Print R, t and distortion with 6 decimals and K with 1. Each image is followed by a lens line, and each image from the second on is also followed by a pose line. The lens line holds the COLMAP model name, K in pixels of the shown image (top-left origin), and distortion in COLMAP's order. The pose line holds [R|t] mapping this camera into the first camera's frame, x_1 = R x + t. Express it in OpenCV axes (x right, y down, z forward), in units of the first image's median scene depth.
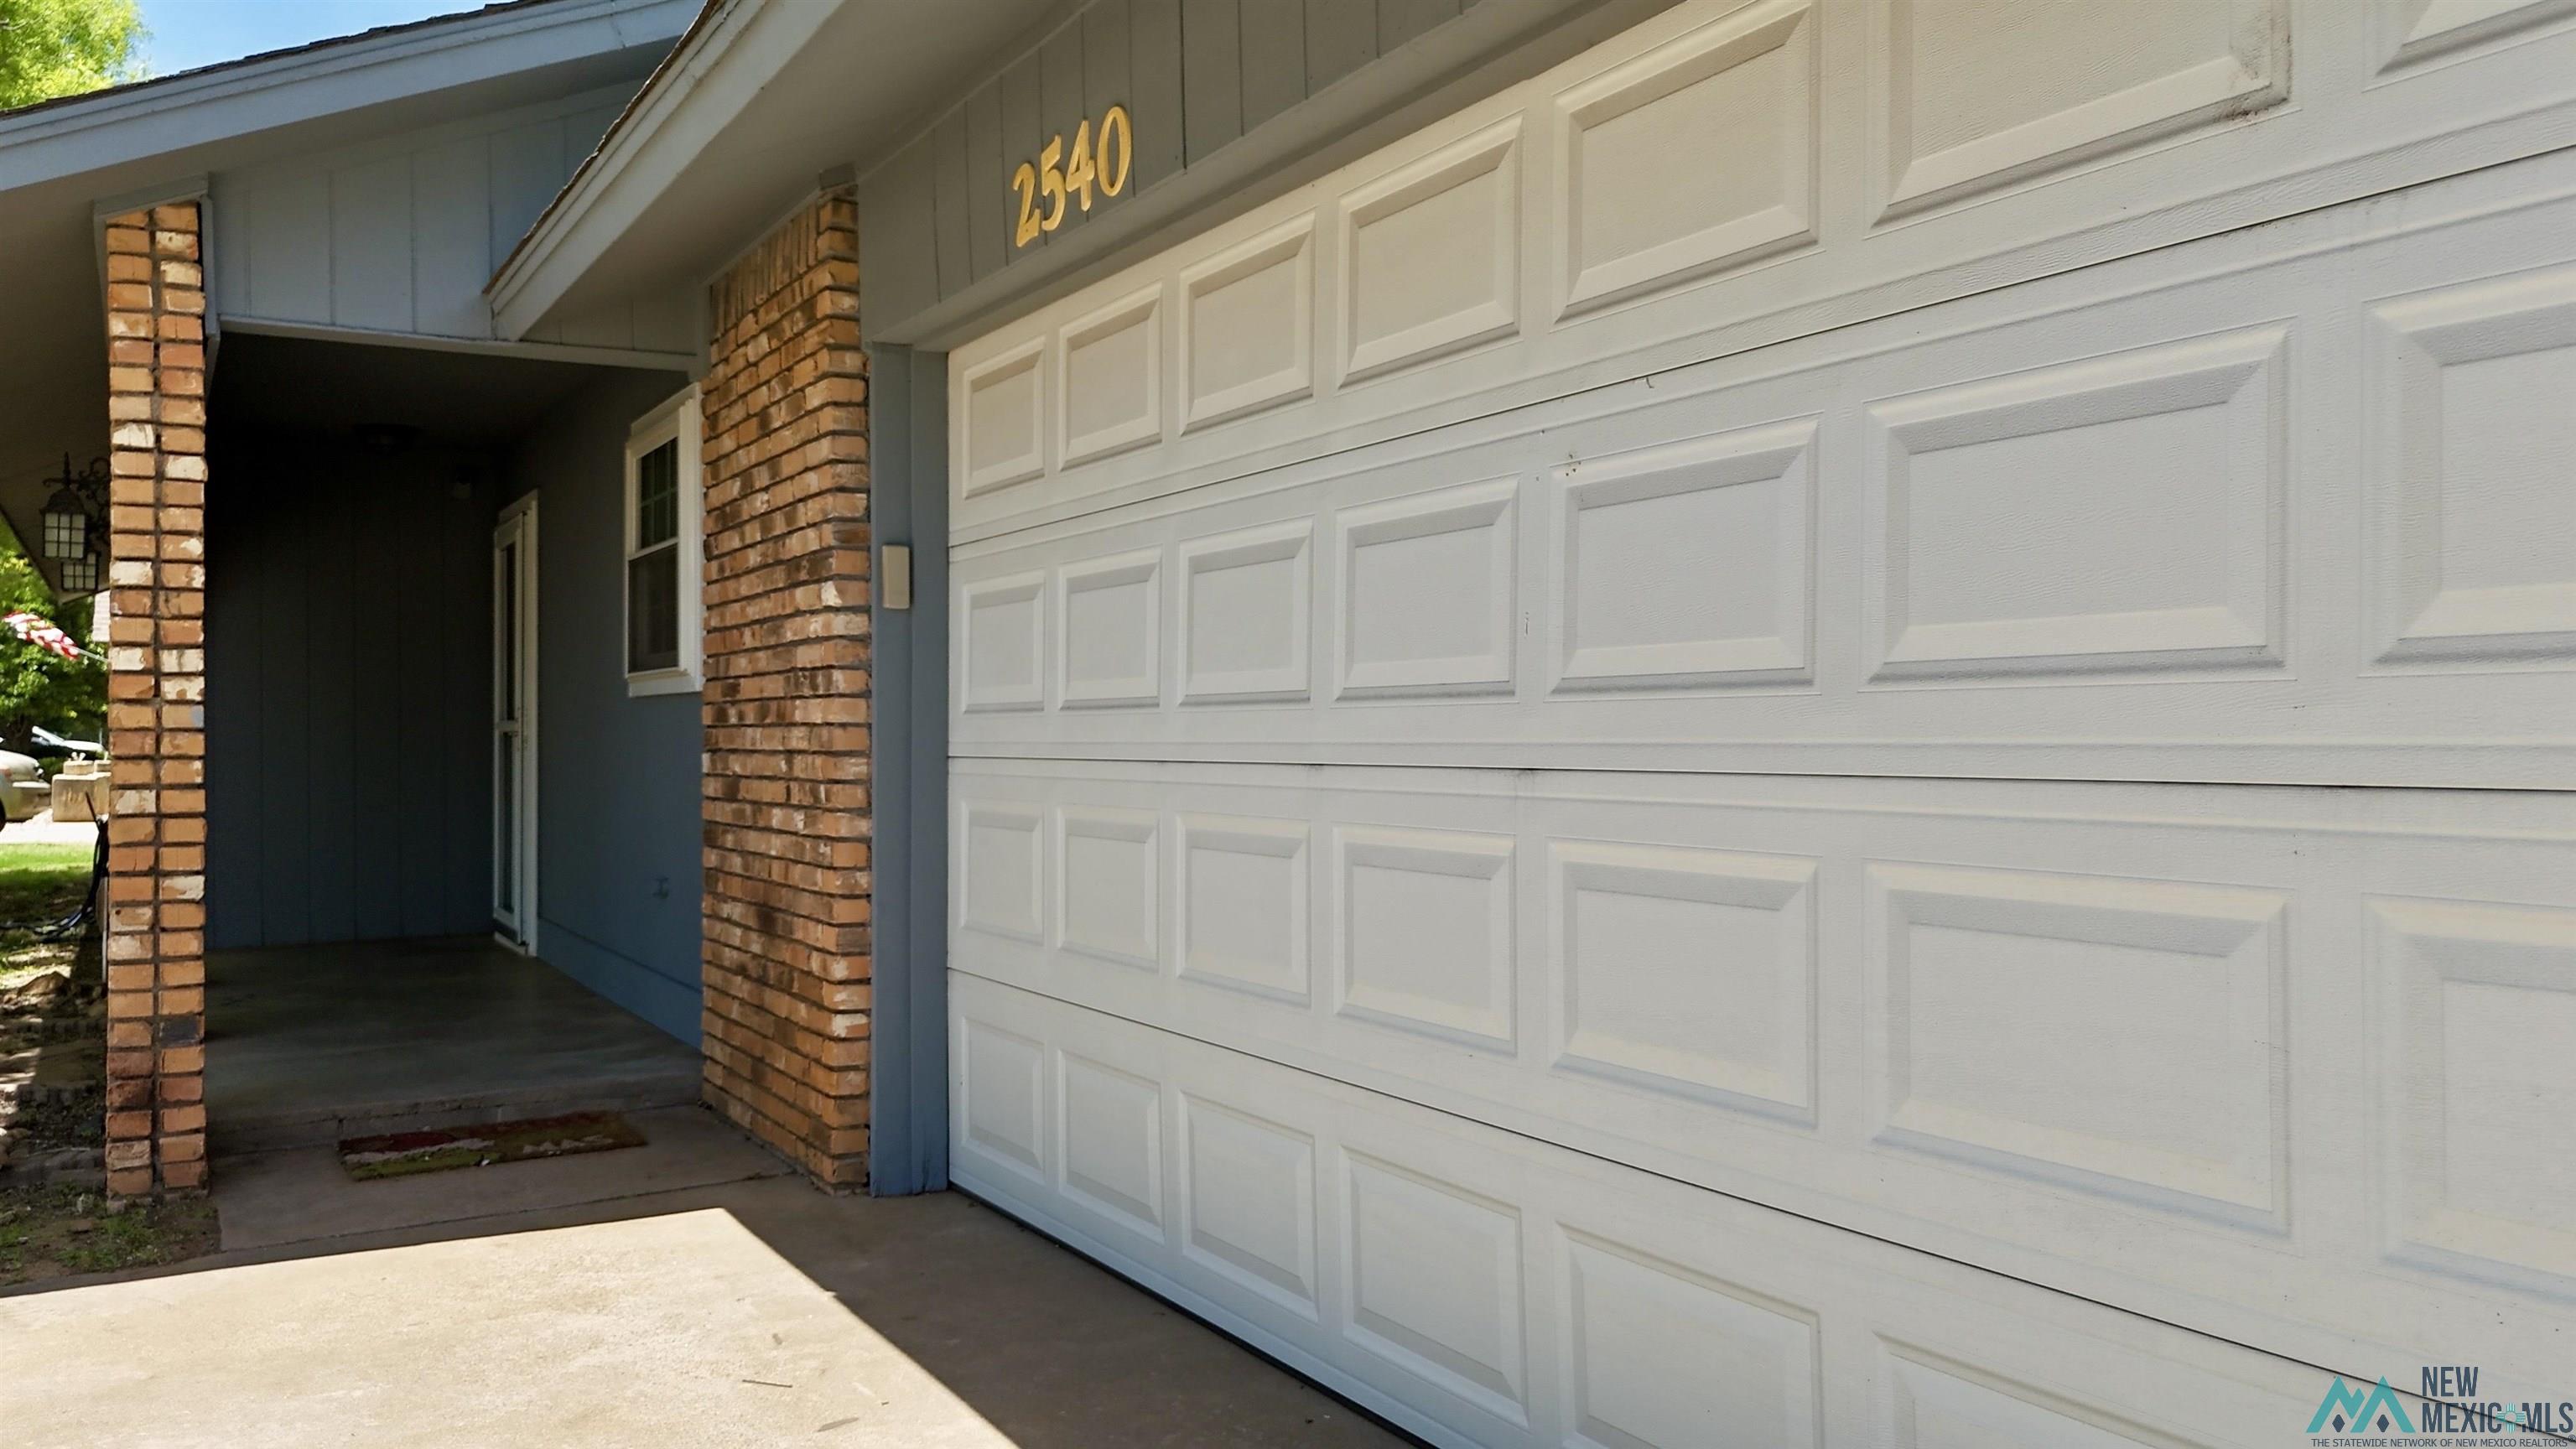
lens RADIAL K [[1925.9, 0, 1288.0], [0, 1925.9, 724.5], [0, 0, 1]] dist [0.091688, -0.131441]
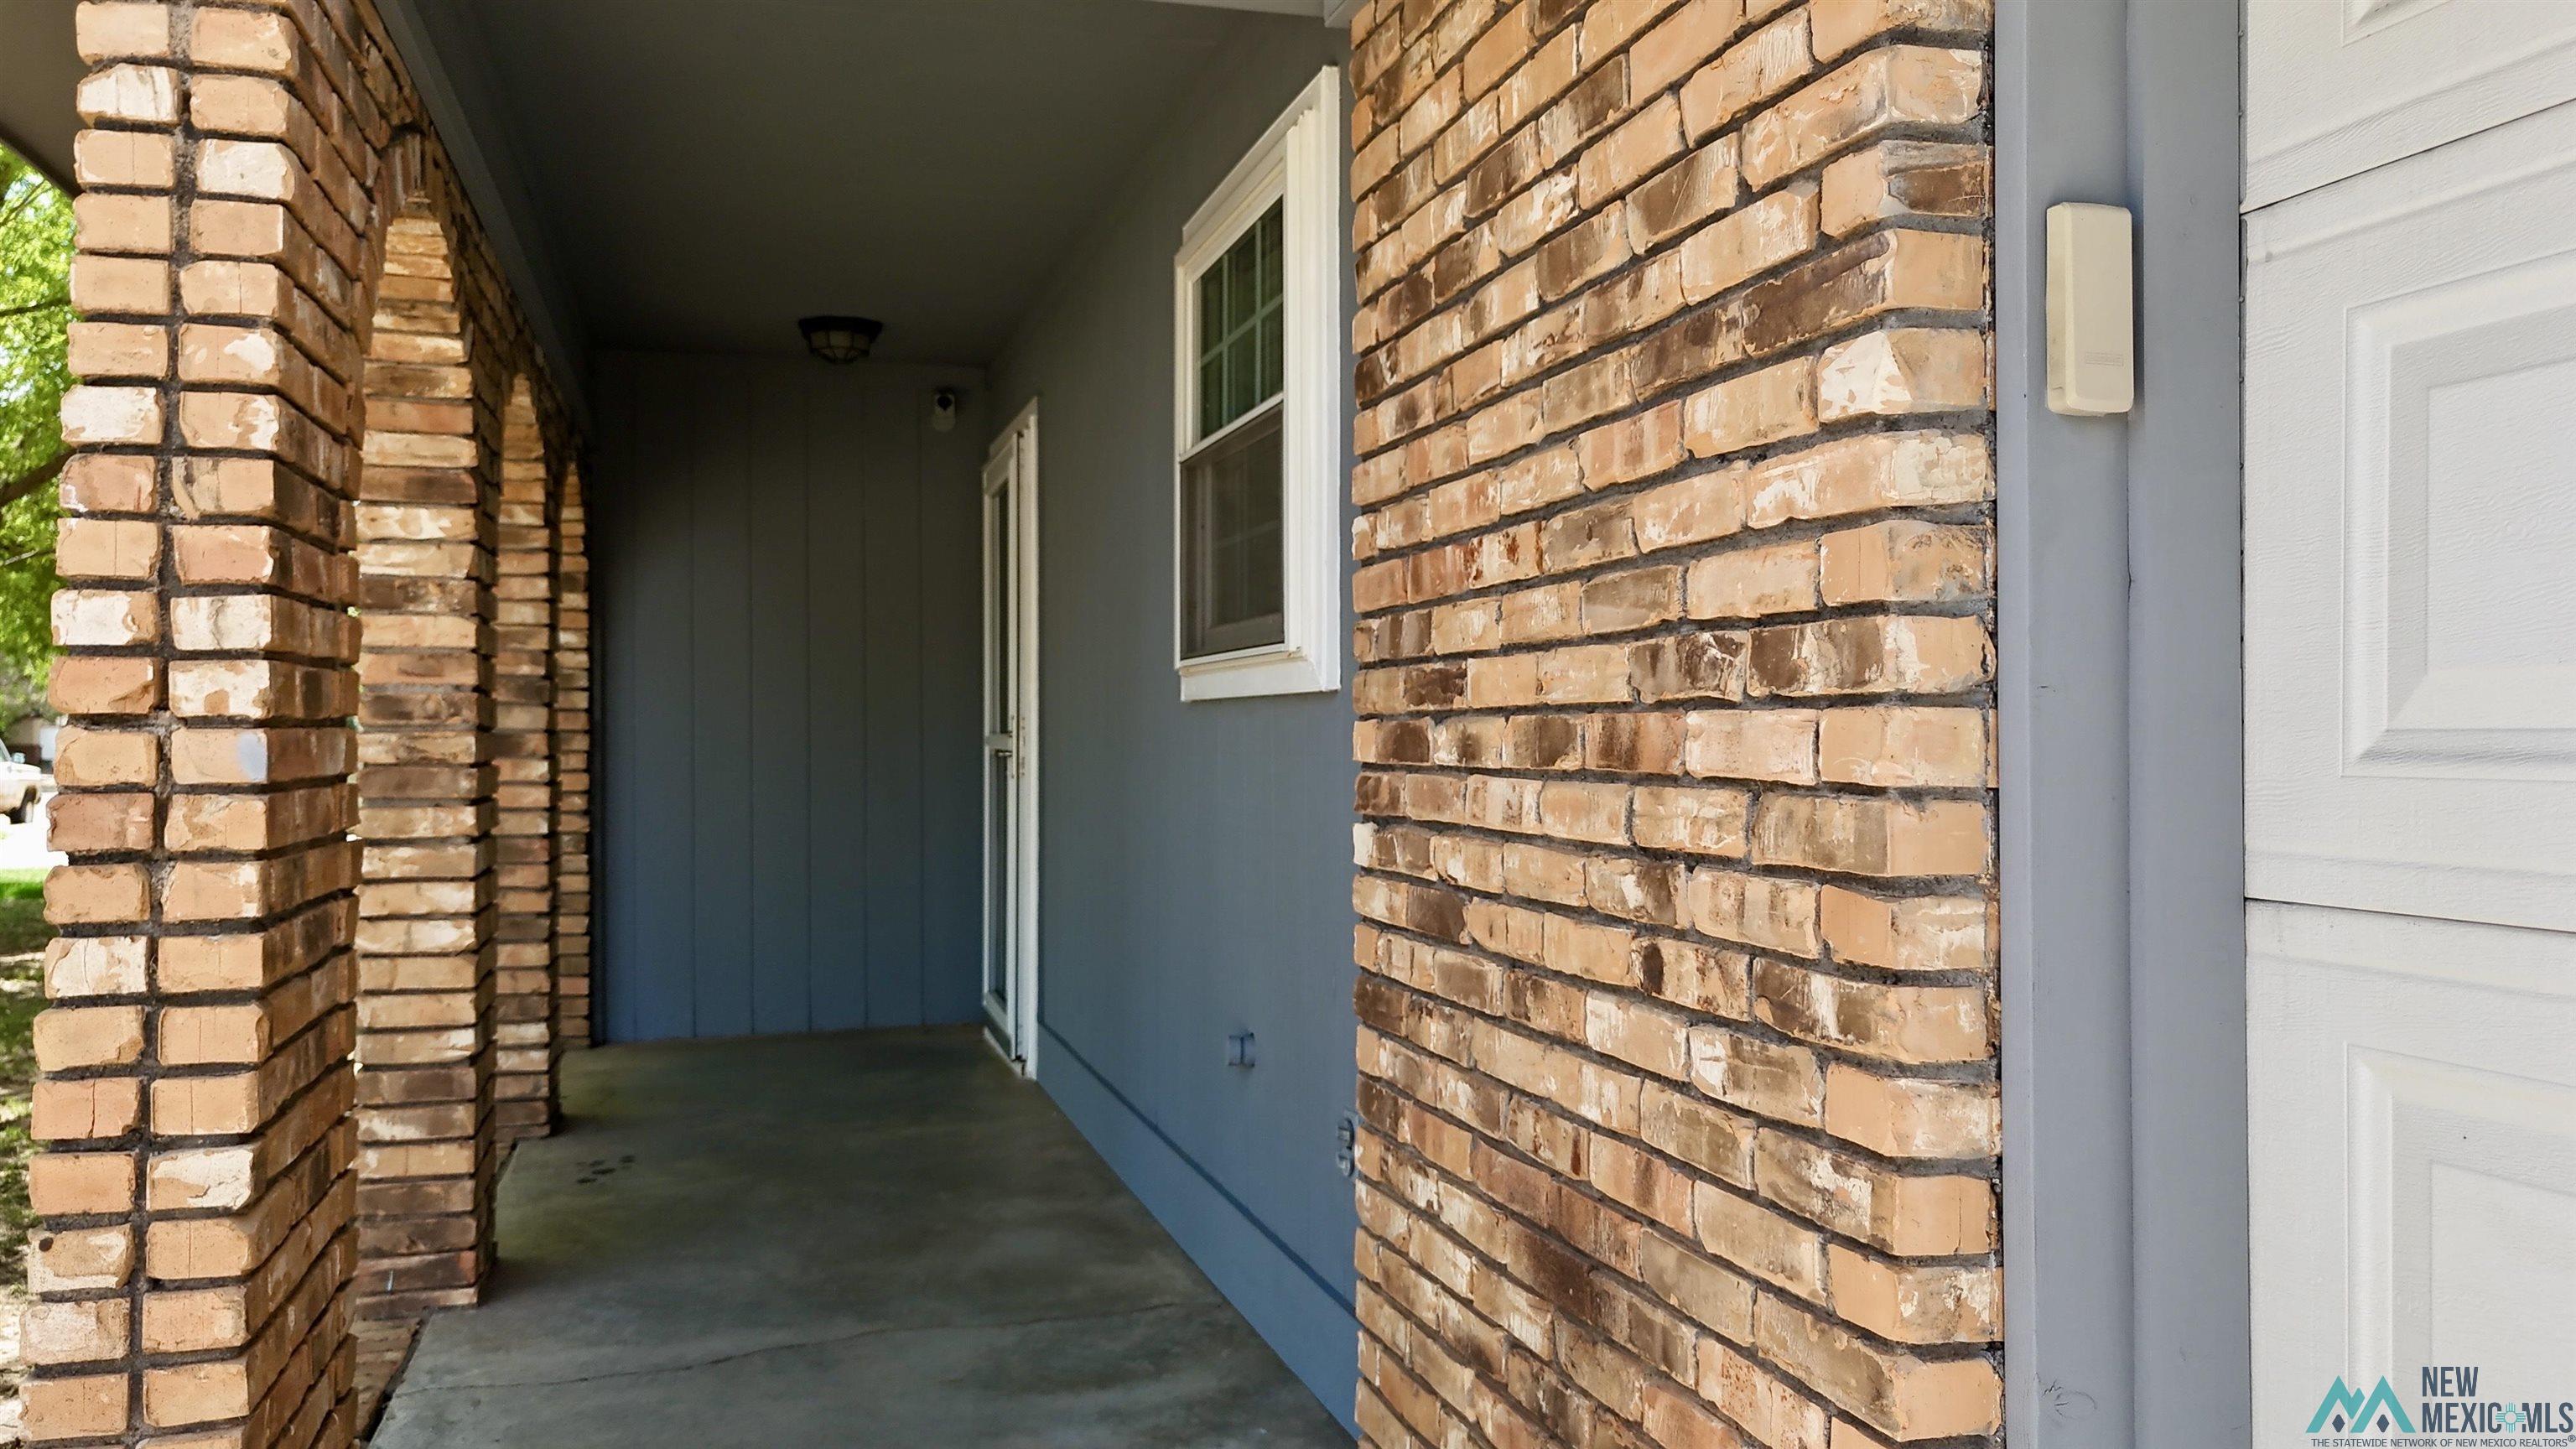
lens RADIAL K [[1925.9, 0, 1288.0], [0, 1925.9, 724.5], [0, 0, 1]] dist [0.091688, -0.131441]
pose [[0.970307, -0.000850, -0.241875, -0.244217], [0.001046, 0.999999, 0.000679, -0.010886], [0.241874, -0.000912, 0.970307, 0.651325]]
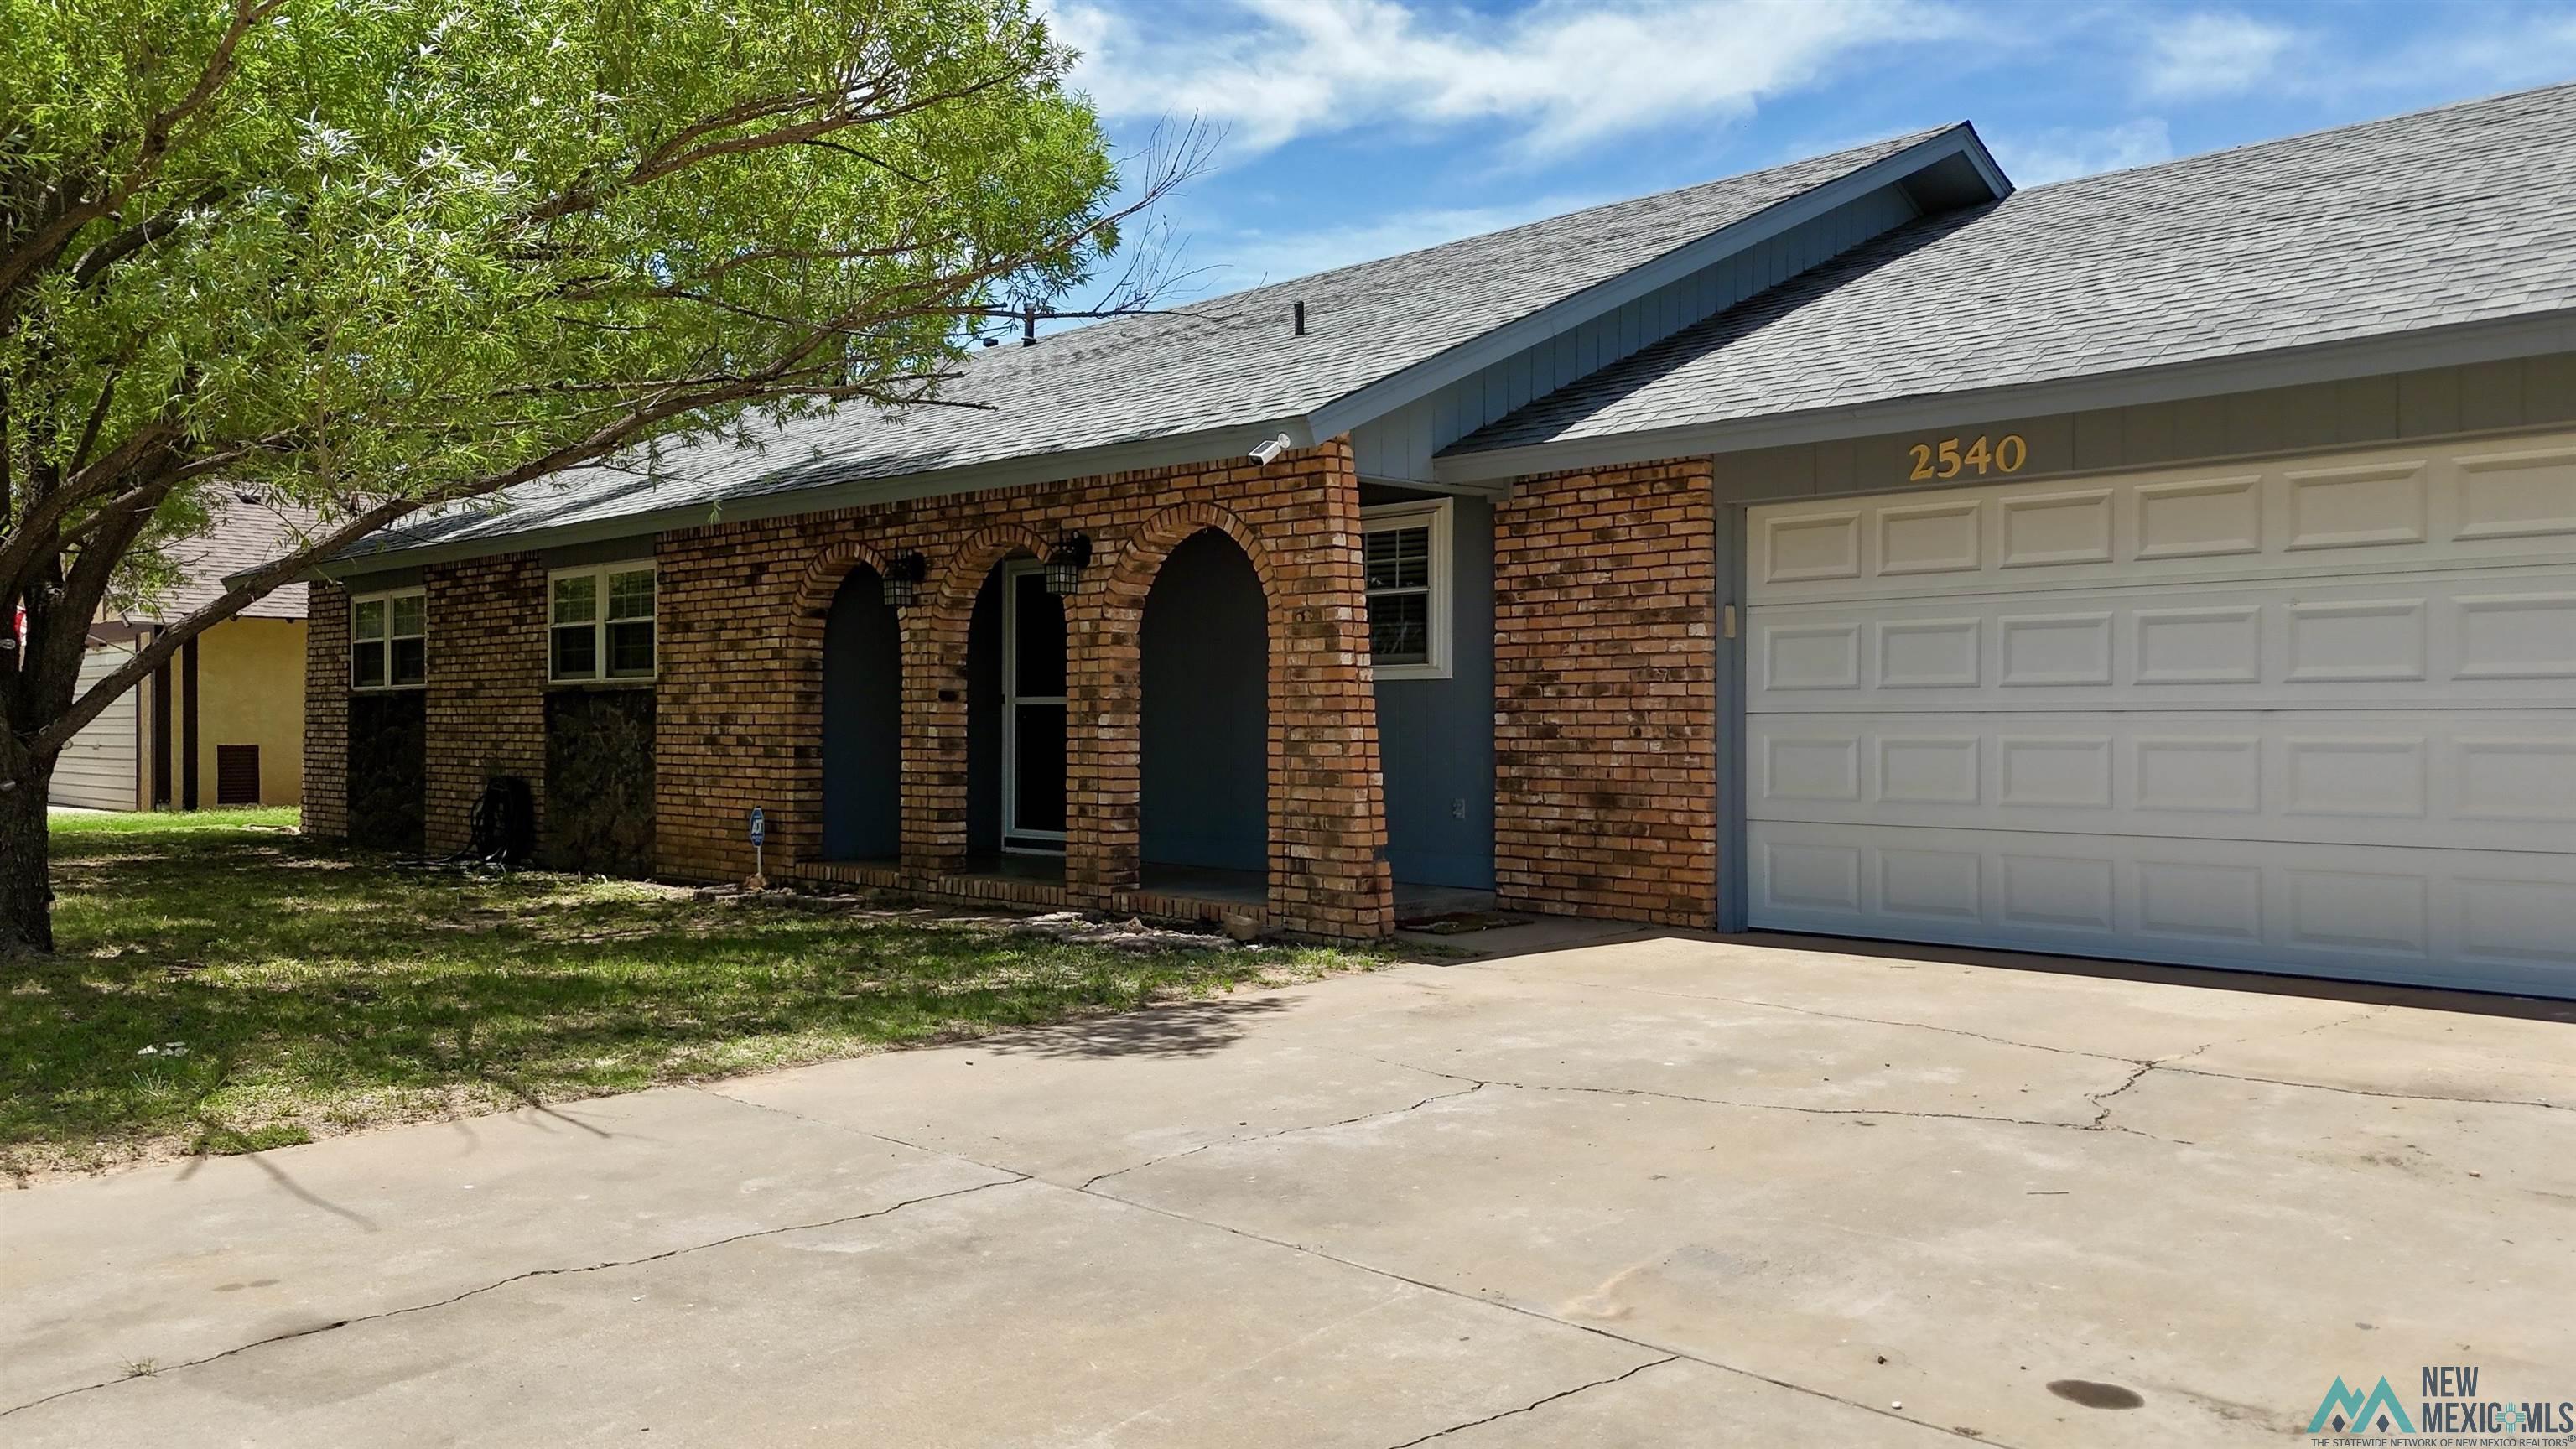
lens RADIAL K [[1903.2, 0, 1279.4], [0, 1903.2, 720.2], [0, 0, 1]] dist [0.084320, -0.078018]
pose [[0.968471, 0.005519, 0.249064, -1.102302], [-0.006144, 0.999980, 0.001732, 0.023109], [-0.249049, -0.003208, 0.968486, -0.757403]]
